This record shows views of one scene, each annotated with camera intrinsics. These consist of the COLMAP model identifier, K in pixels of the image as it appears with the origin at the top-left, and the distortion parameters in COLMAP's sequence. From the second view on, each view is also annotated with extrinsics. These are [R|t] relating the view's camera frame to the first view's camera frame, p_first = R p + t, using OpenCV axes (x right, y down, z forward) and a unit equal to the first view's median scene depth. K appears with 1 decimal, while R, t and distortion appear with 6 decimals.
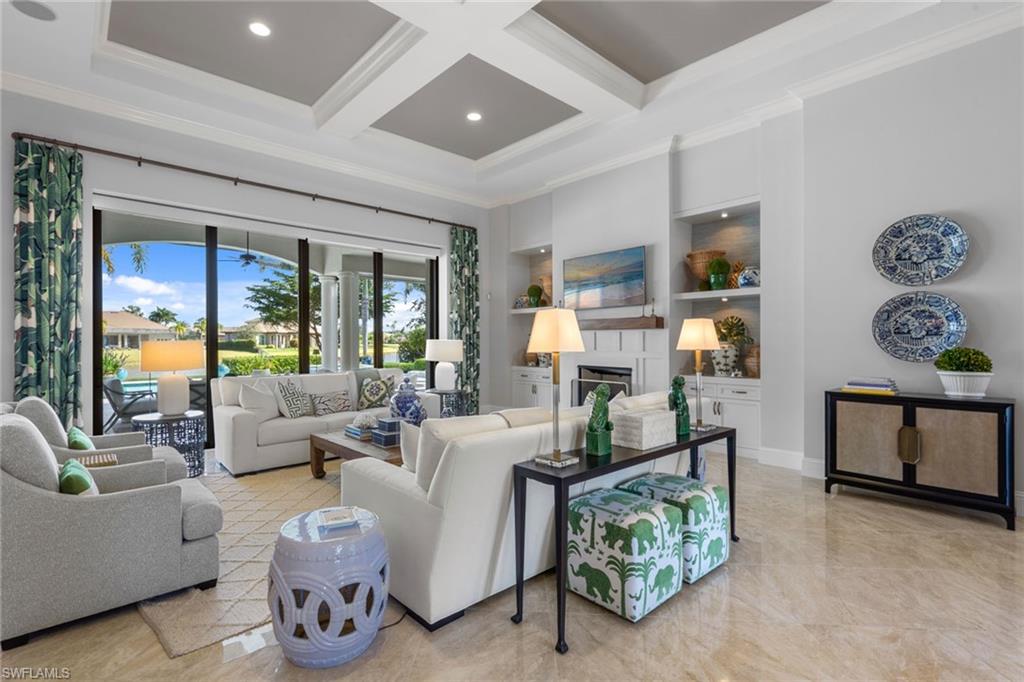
lens RADIAL K [[436.2, 0, 482.2], [0, 436.2, 343.6], [0, 0, 1]] dist [-0.000750, 0.000661]
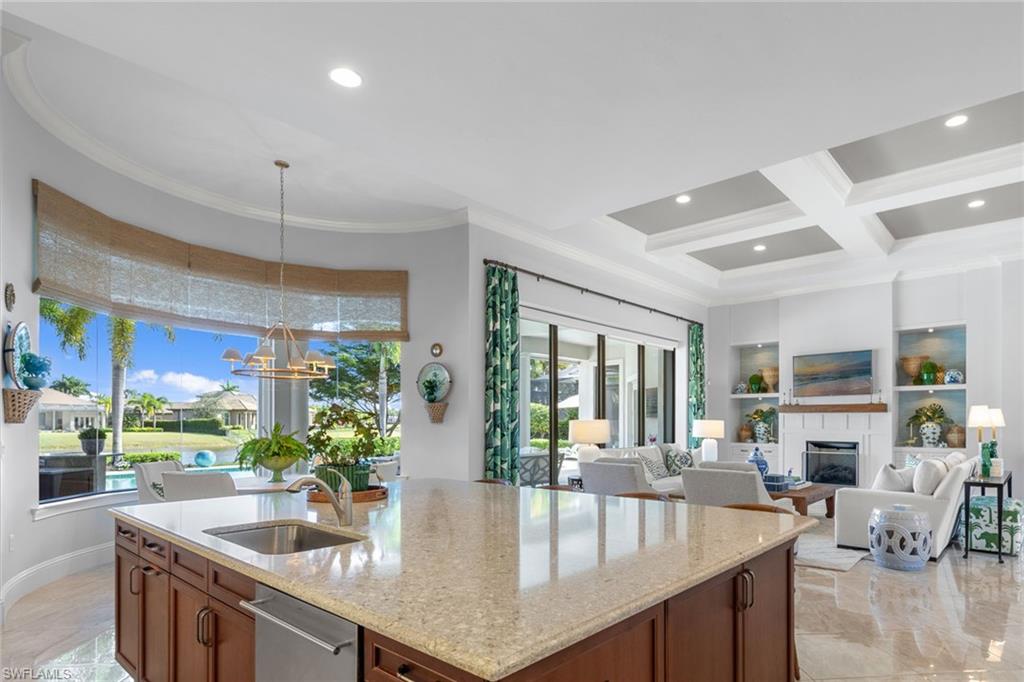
lens RADIAL K [[541.6, 0, 533.7], [0, 541.6, 423.4], [0, 0, 1]] dist [0.003639, -0.002589]
pose [[0.986964, 0.002019, 0.160929, -0.954348], [-0.001657, 0.999996, -0.002388, 0.005387], [-0.160933, 0.002090, 0.986963, -0.486202]]
